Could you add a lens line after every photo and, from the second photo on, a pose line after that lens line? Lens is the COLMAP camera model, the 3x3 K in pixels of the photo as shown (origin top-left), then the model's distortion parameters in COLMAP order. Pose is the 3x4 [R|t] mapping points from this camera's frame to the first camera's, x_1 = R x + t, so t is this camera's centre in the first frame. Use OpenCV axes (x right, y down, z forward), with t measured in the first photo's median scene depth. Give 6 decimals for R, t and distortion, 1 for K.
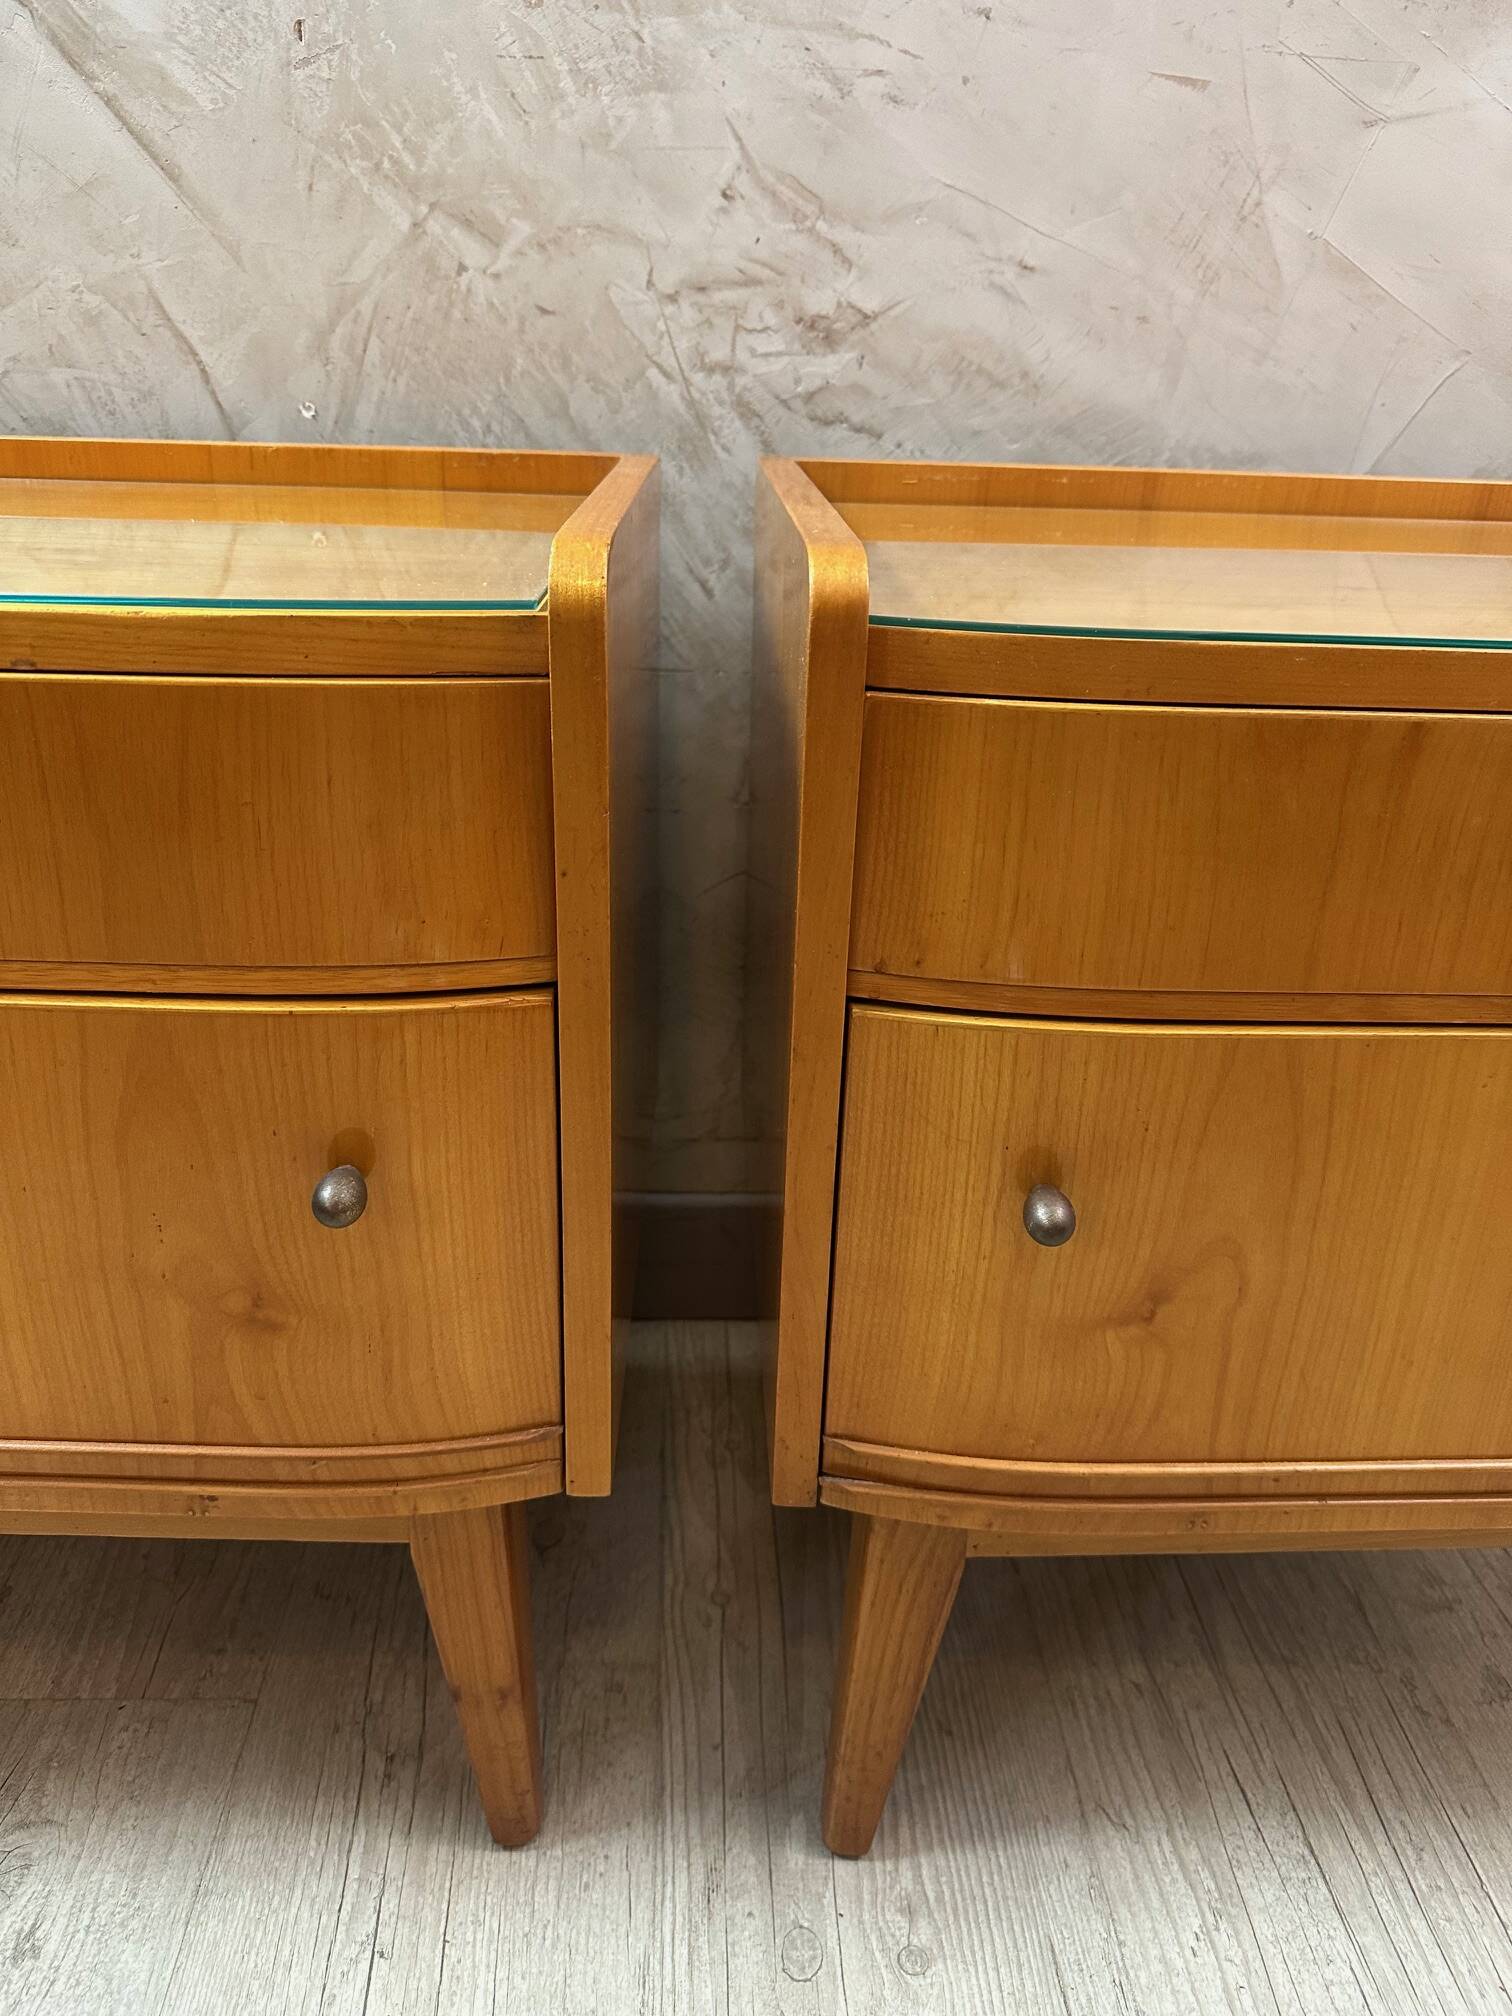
lens RADIAL K [[1429.6, 0, 753.0], [0, 1429.6, 1019.3], [0, 0, 1]] dist [-0.014046, -0.004354]
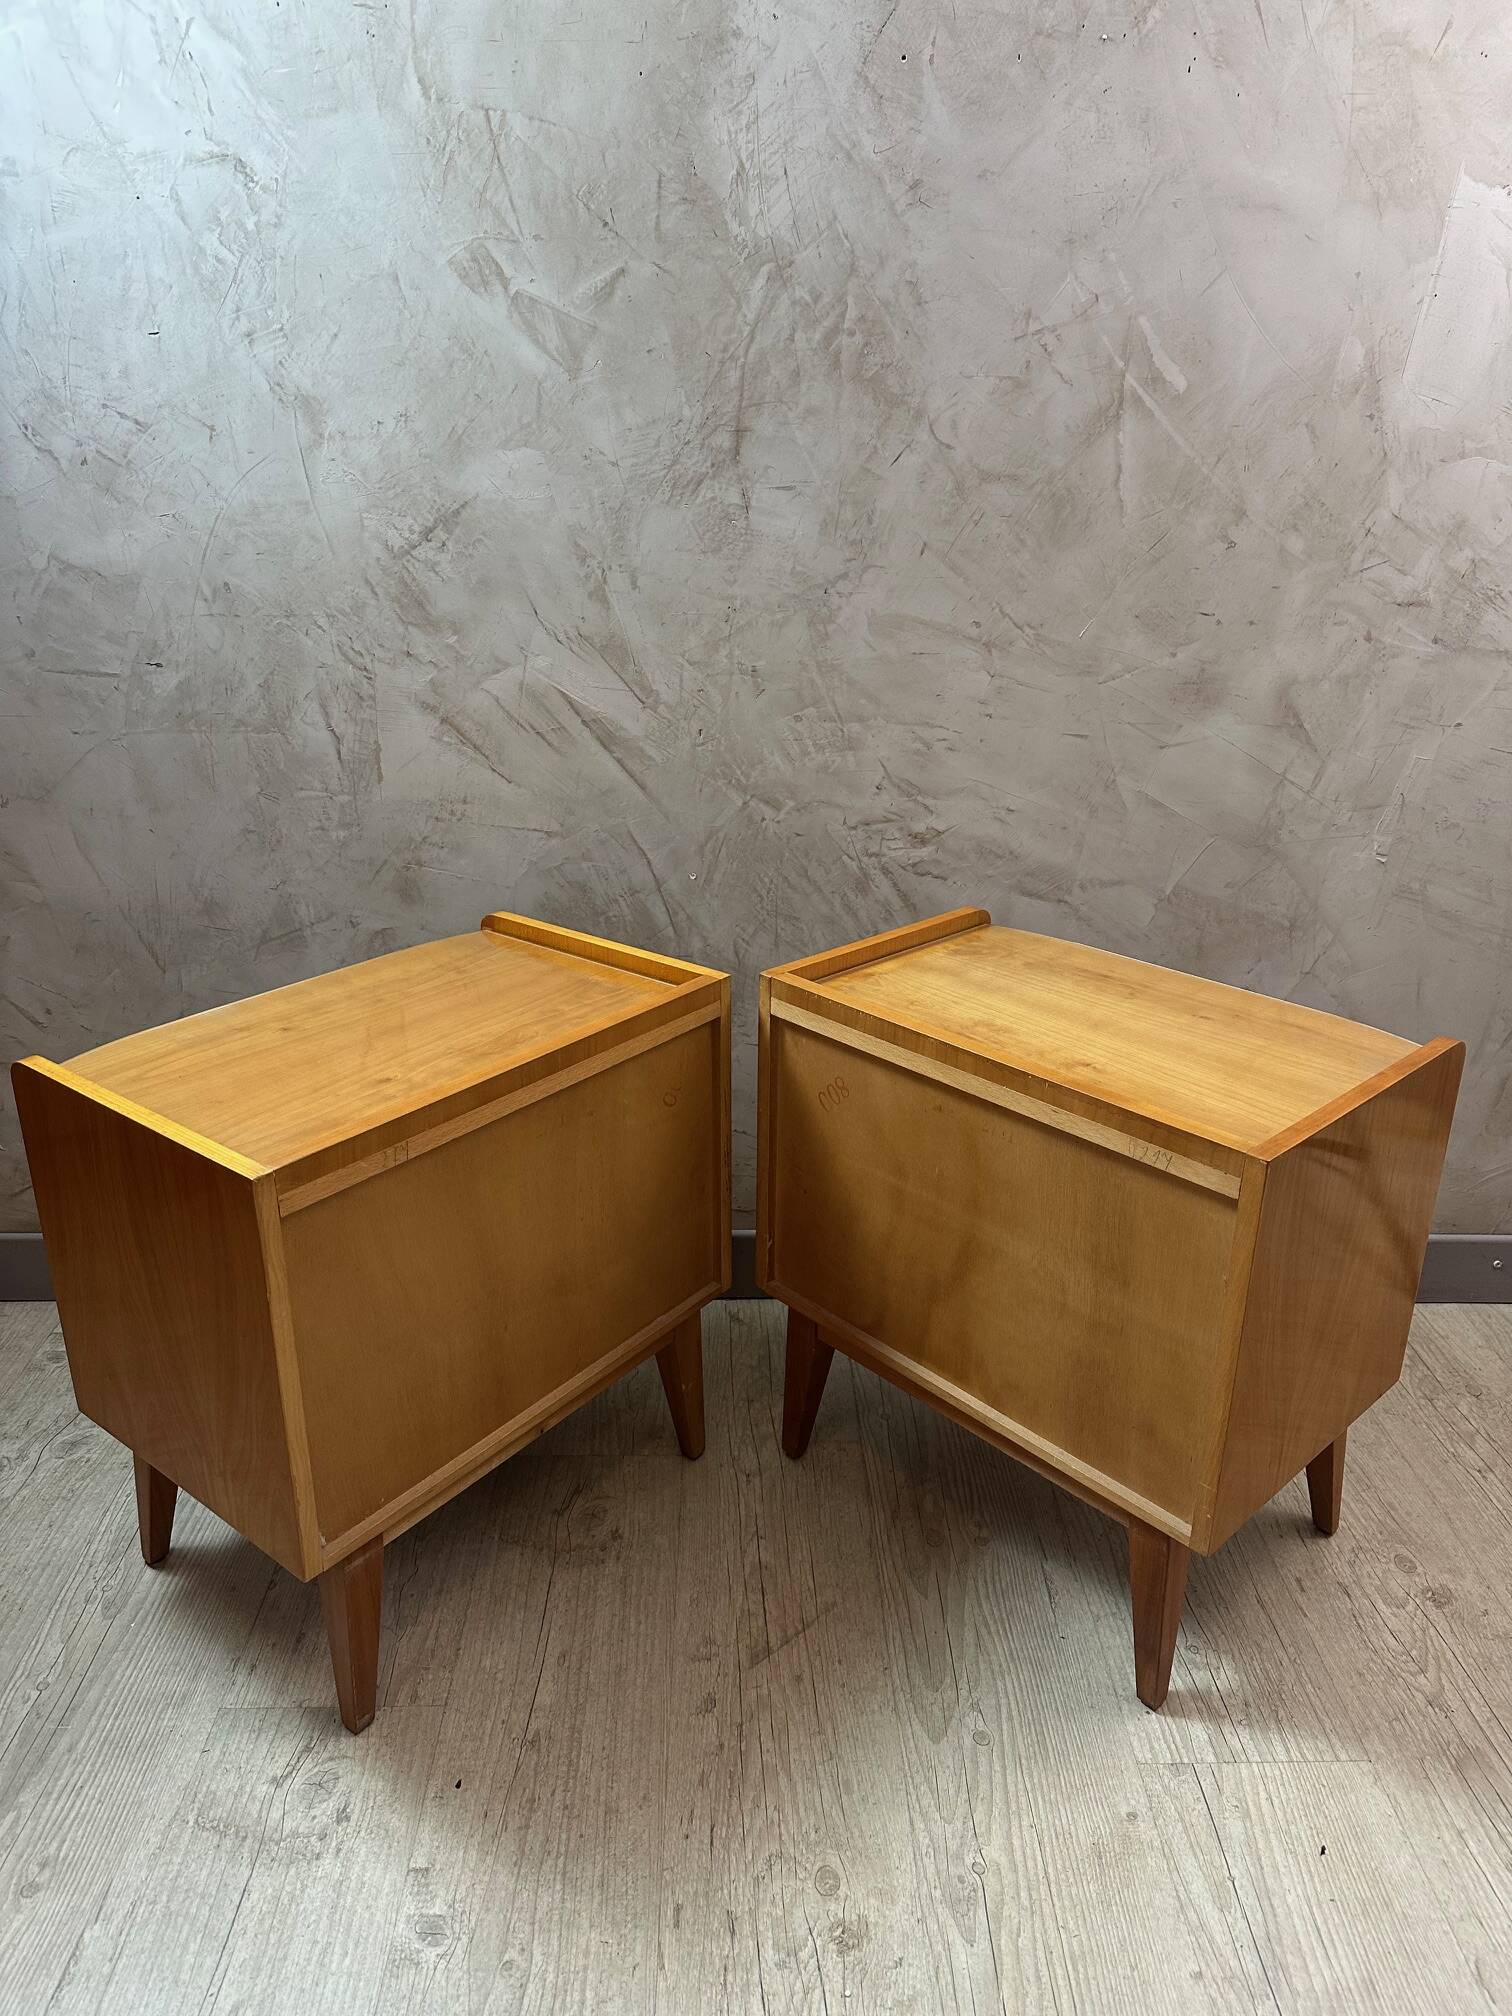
lens RADIAL K [[1393.6, 0, 758.8], [0, 1393.6, 1004.0], [0, 0, 1]] dist [0.114424, -0.199132]
pose [[0.999259, -0.017190, -0.034433, -0.140904], [0.014798, 0.997537, -0.068562, -0.074532], [0.035527, 0.068001, 0.997052, -1.254016]]
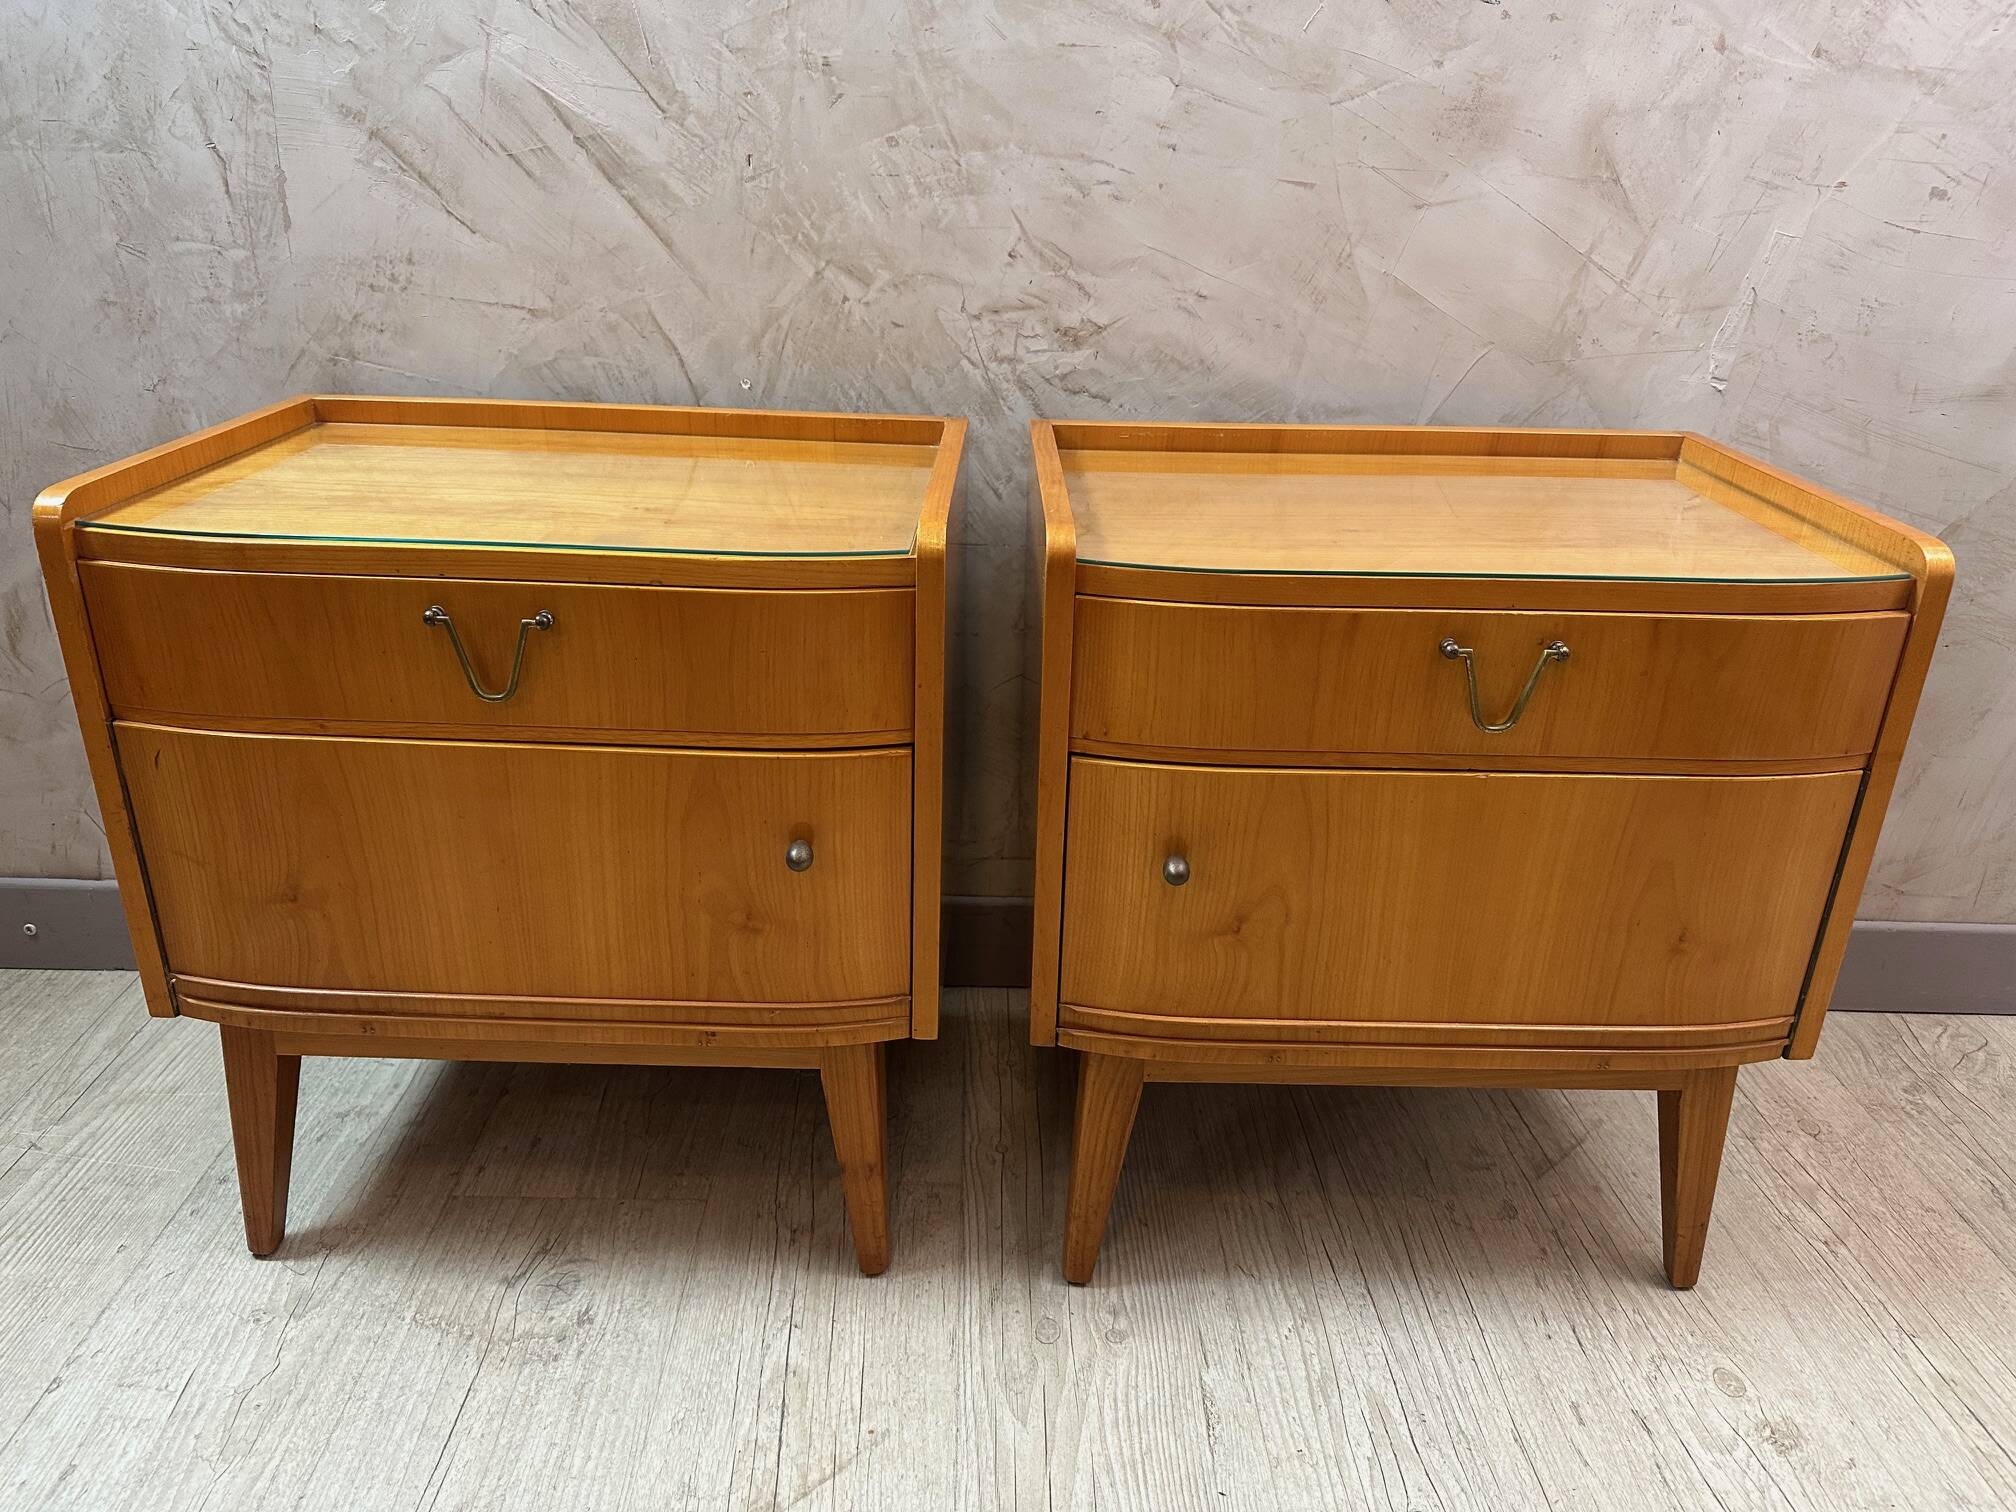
lens RADIAL K [[1429.6, 0, 1011.3], [0, 1429.6, 761.3], [0, 0, 1]] dist [-0.014046, -0.004354]
pose [[0.999703, 0.006657, -0.023462, 0.022220], [-0.007274, 0.999628, -0.026288, 0.030831], [0.023279, 0.026451, 0.999379, -0.581477]]
